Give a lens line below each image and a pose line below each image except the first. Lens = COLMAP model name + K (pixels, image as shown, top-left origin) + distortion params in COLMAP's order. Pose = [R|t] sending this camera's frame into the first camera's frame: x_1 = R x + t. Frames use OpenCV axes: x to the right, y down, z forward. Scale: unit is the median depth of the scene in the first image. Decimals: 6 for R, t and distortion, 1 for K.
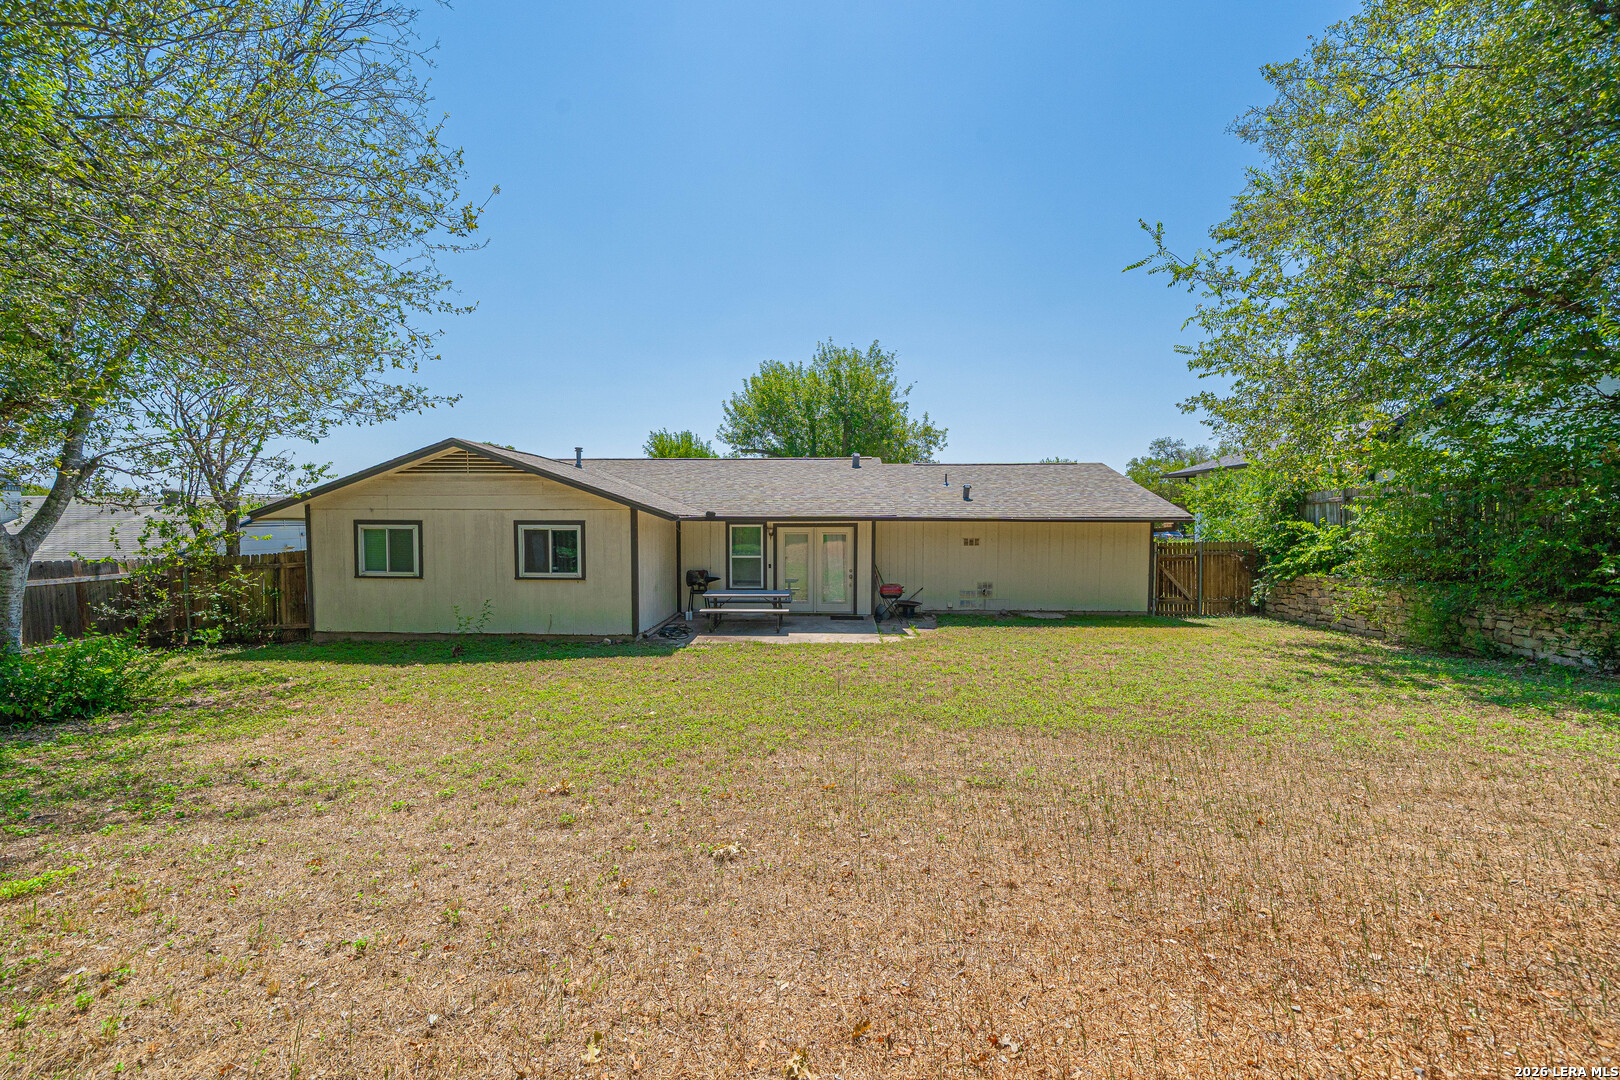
lens RADIAL K [[598.4, 0, 813.3], [0, 598.4, 548.5], [0, 0, 1]] dist [-0.007469, -0.000160]
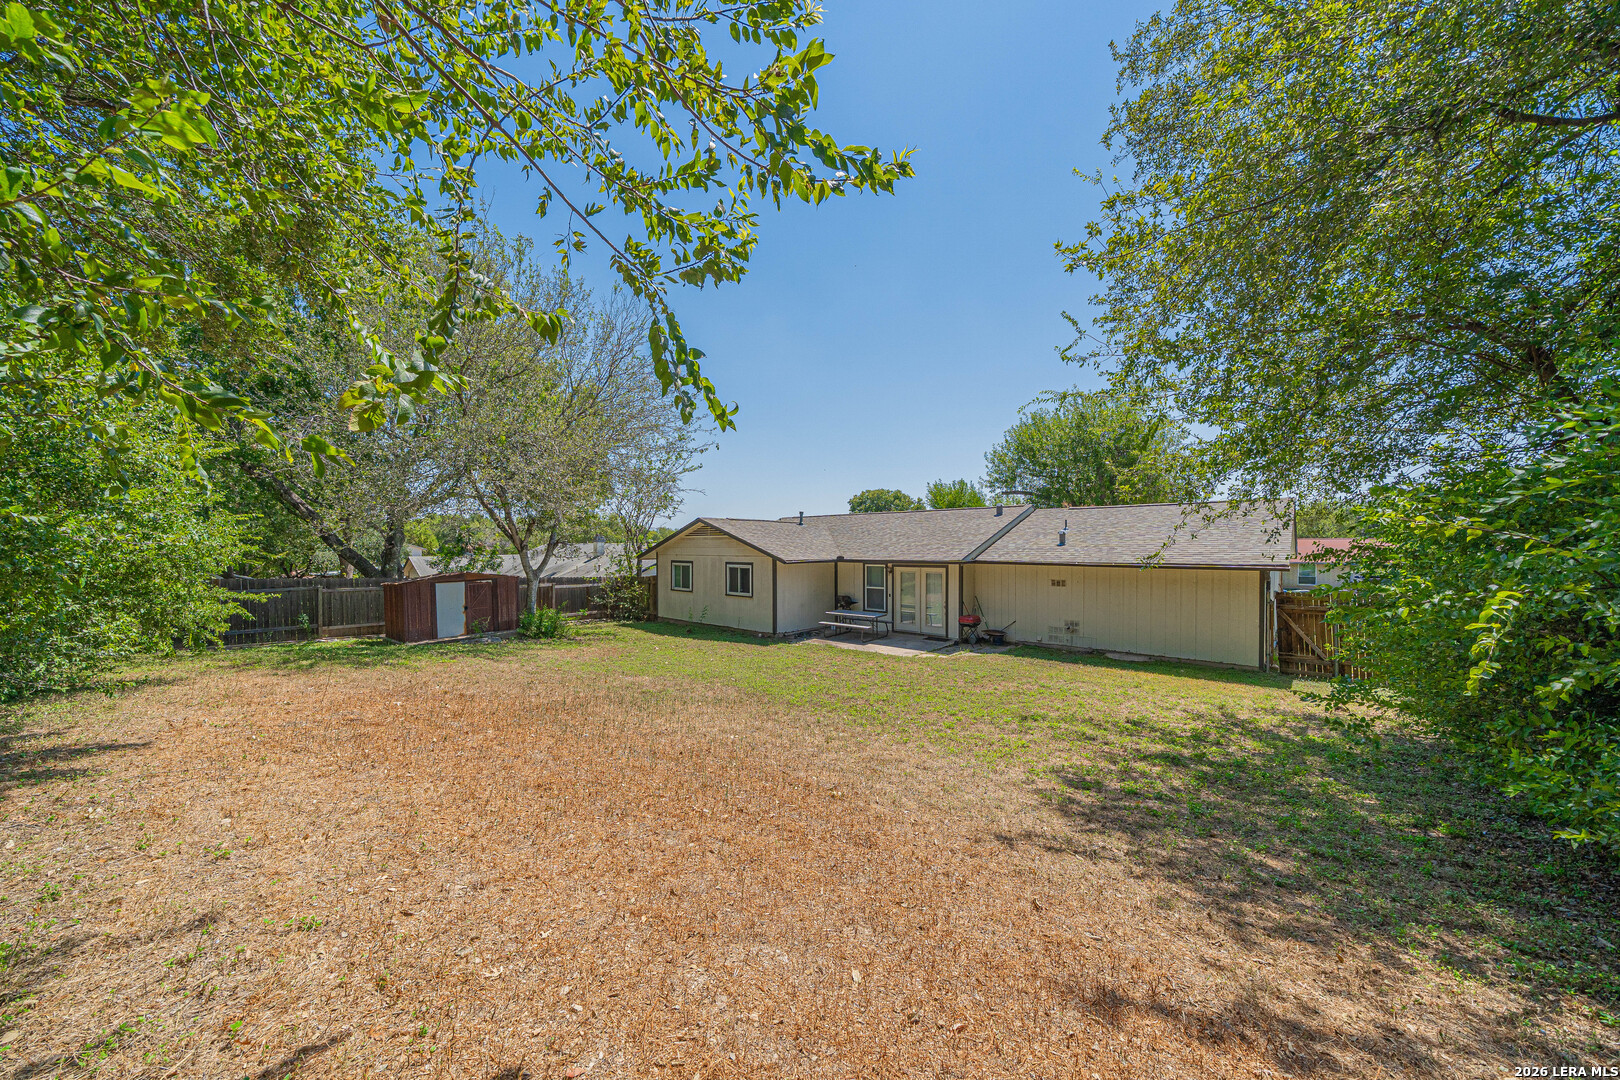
lens RADIAL K [[556.7, 0, 809.3], [0, 556.7, 546.0], [0, 0, 1]] dist [-0.005616, 0.000004]
pose [[0.772215, -0.003202, -0.635353, 0.601700], [-0.025595, 0.999019, -0.036143, -0.033265], [0.634845, 0.044172, 0.771376, -0.095744]]
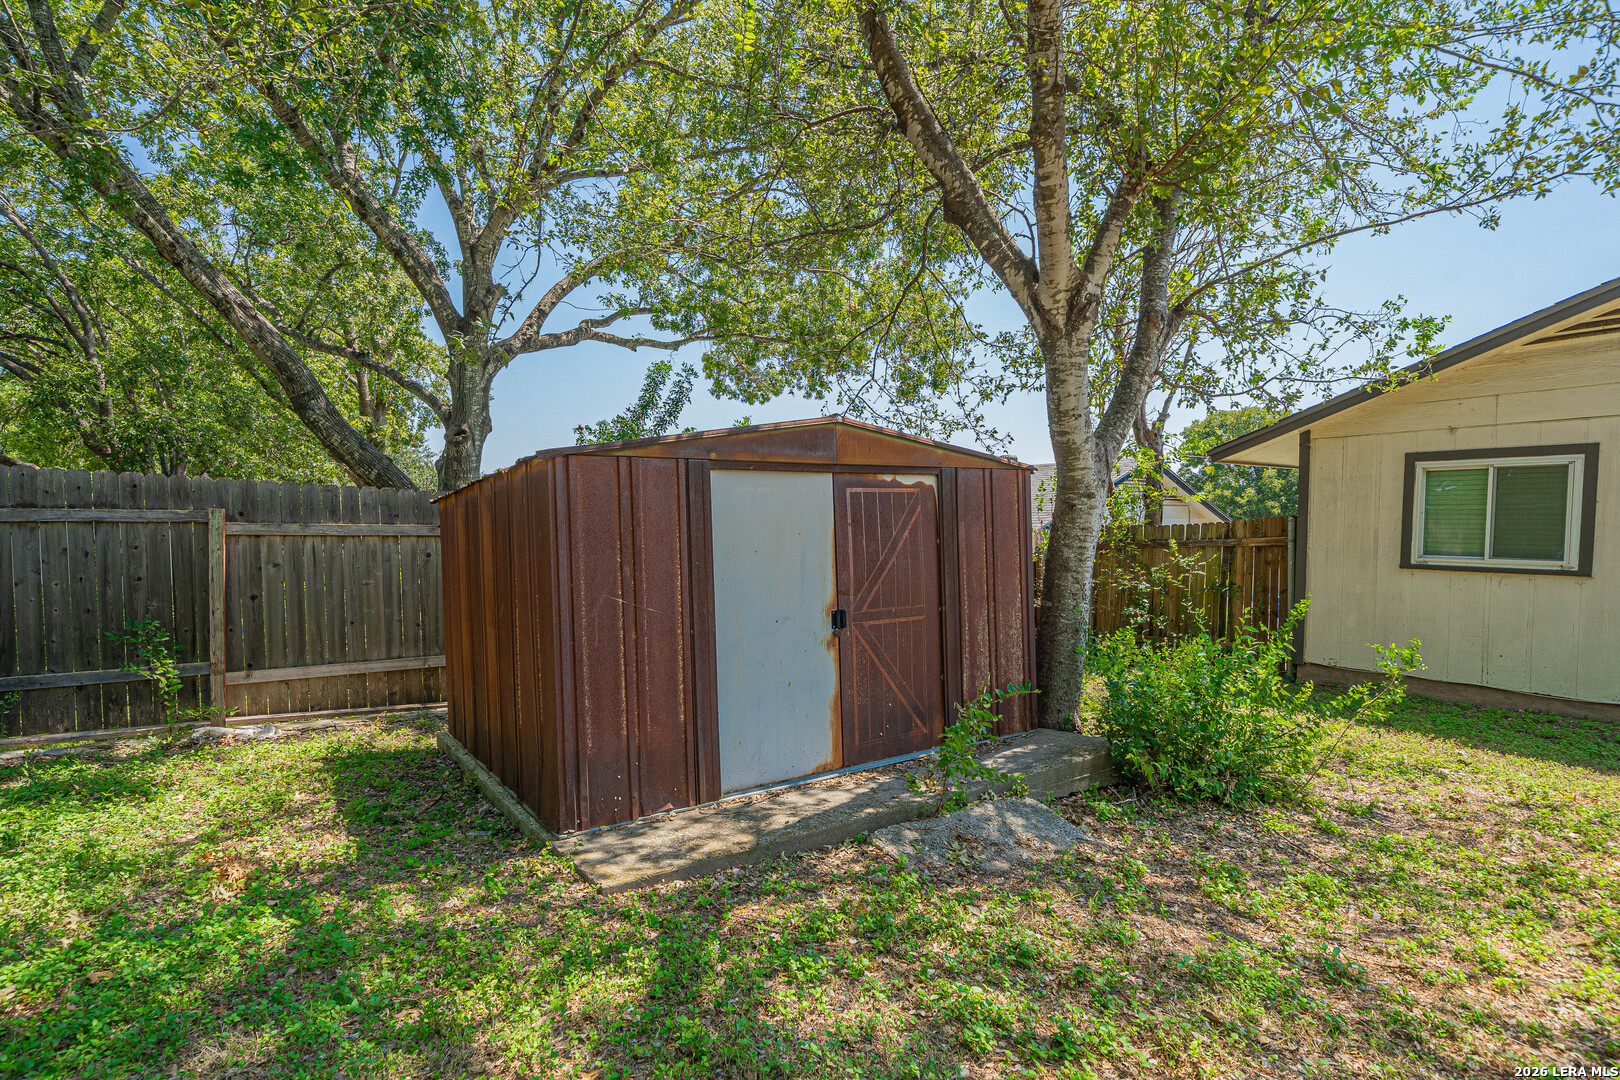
lens RADIAL K [[835.3, 0, 811.2], [0, 835.3, 551.4], [0, 0, 1]] dist [0.000660, 0.000470]
pose [[0.594280, 0.029916, -0.803702, -0.418664], [-0.040930, 0.999138, 0.006925, 0.042661], [0.803216, 0.028780, 0.594992, 0.145959]]
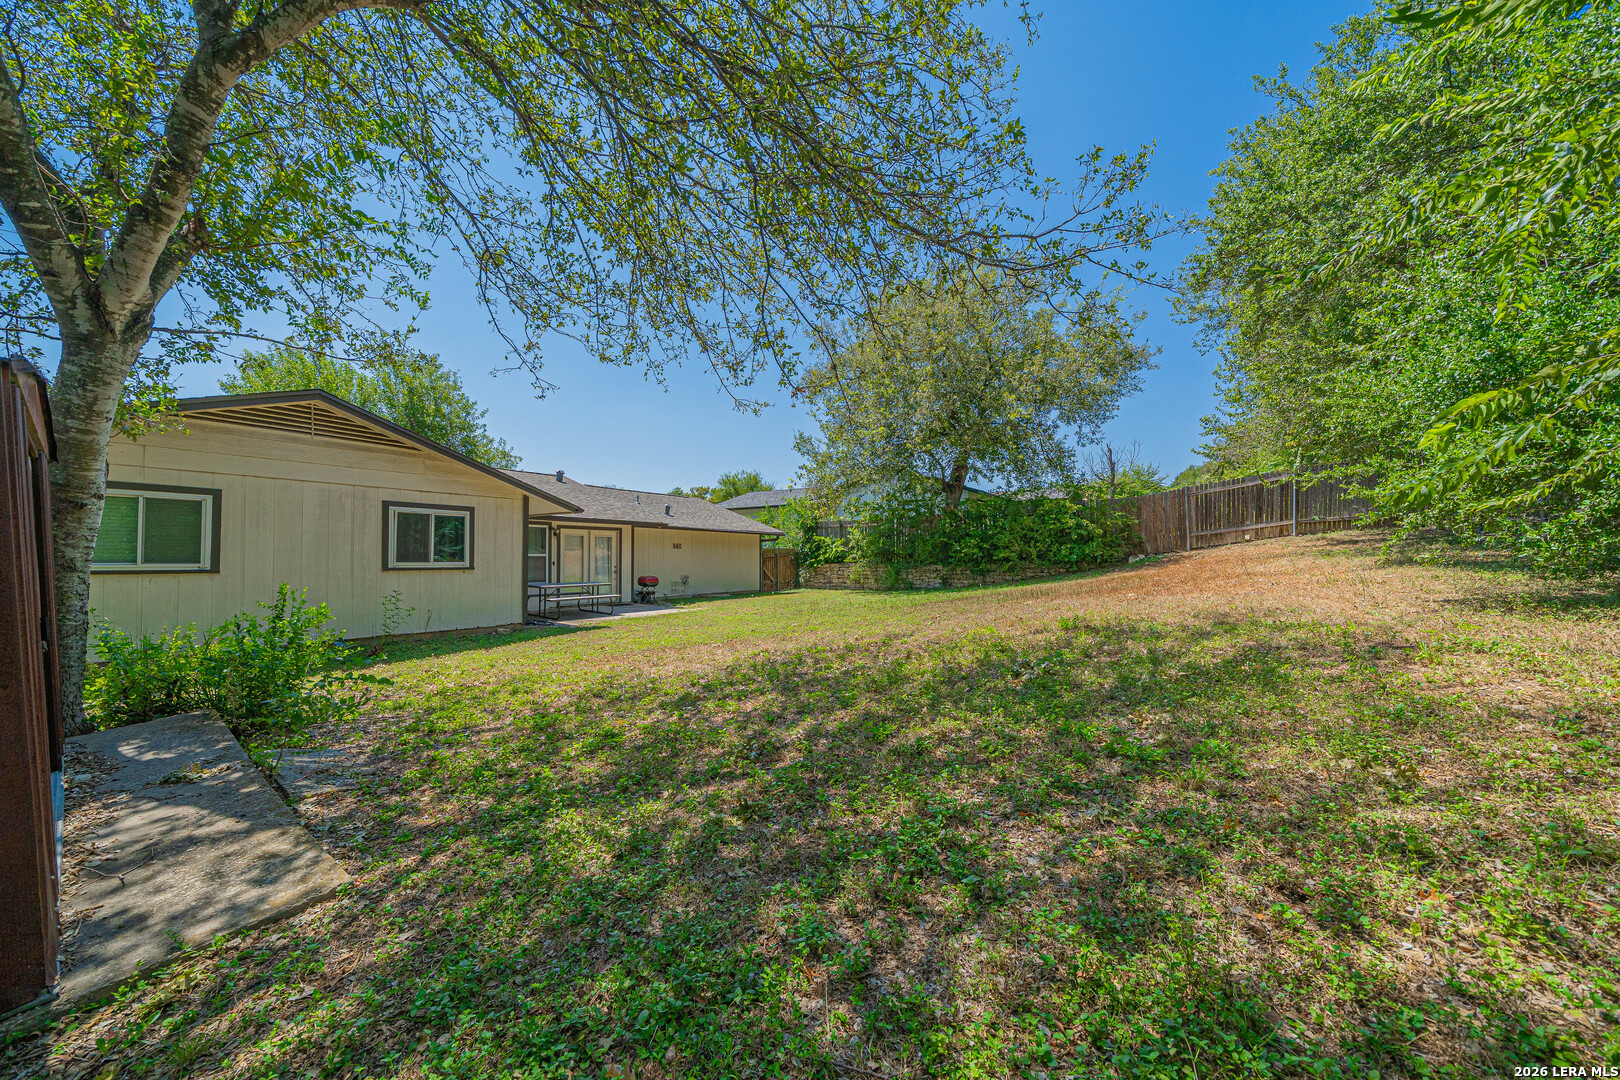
lens RADIAL K [[556.7, 0, 810.5], [0, 556.7, 555.9], [0, 0, 1]] dist [-0.005616, 0.000004]
pose [[0.543024, 0.002167, 0.839714, -0.685882], [0.037277, 0.998949, -0.026684, 0.061484], [-0.838889, 0.045793, 0.542372, 0.056849]]
